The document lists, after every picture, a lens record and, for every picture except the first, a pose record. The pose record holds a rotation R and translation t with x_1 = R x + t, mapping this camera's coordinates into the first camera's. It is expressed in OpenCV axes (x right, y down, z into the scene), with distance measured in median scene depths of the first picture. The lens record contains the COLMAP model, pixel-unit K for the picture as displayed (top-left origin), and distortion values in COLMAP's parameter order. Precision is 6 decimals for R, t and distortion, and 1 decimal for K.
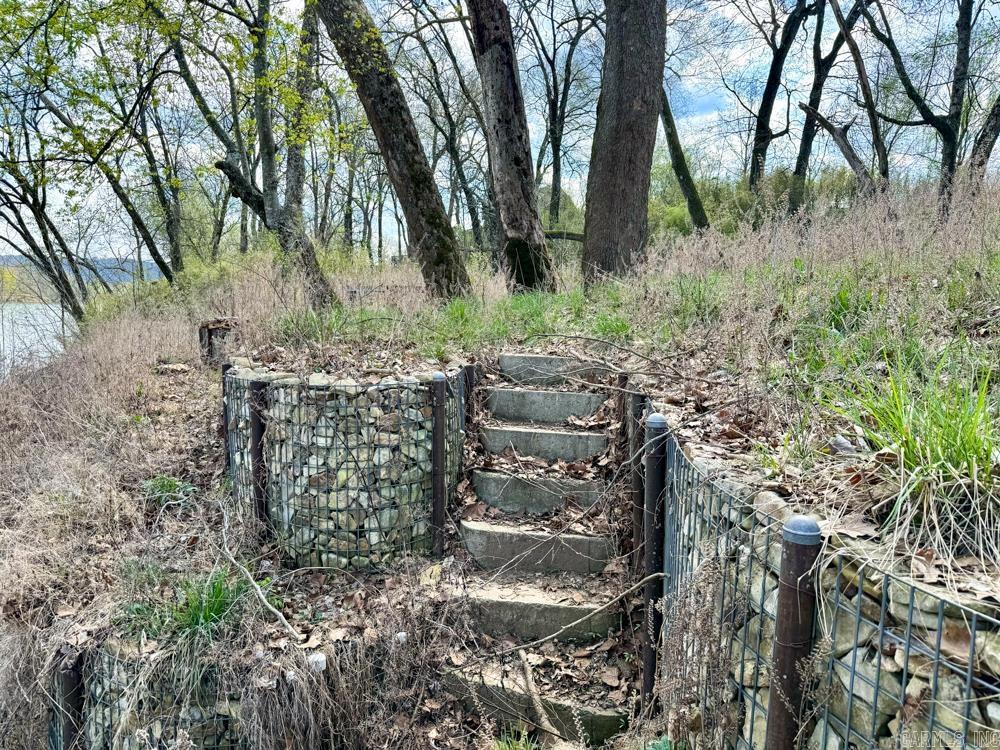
lens RADIAL K [[671.2, 0, 500.0], [0, 671.2, 375.0], [0, 0, 1]] dist [0.002548, -0.003639]
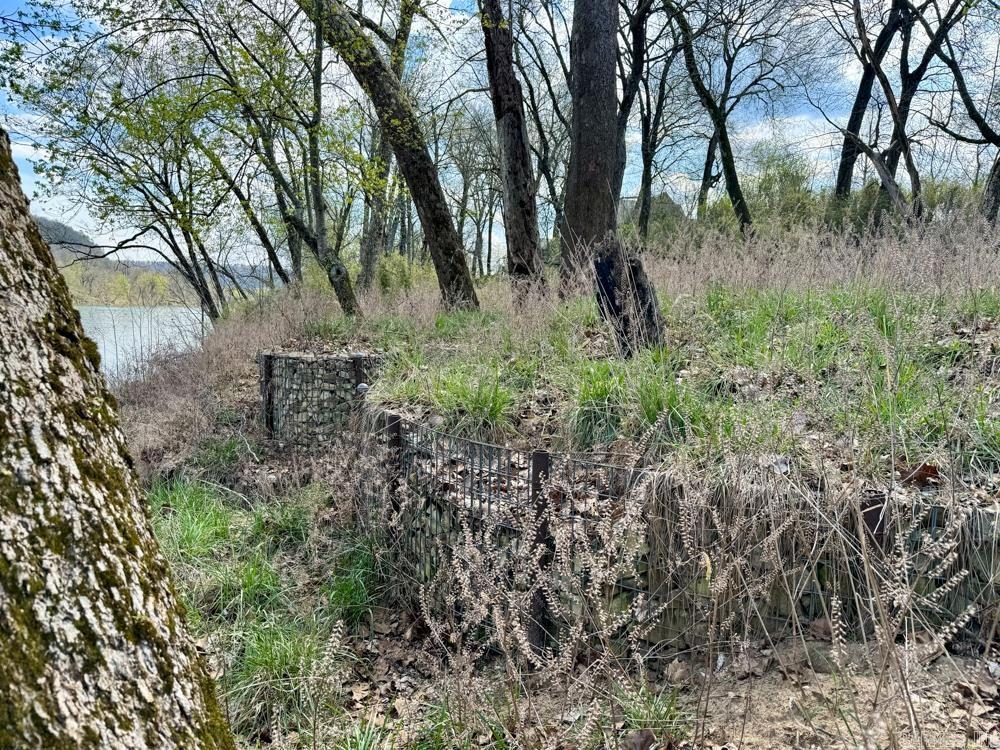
lens RADIAL K [[700.2, 0, 512.4], [0, 700.2, 374.9], [0, 0, 1]] dist [0.078738, -0.122080]
pose [[0.985453, 0.030017, -0.167277, 0.078245], [-0.033051, 0.999335, -0.015379, 0.008741], [0.166704, 0.020684, 0.985790, -0.101755]]
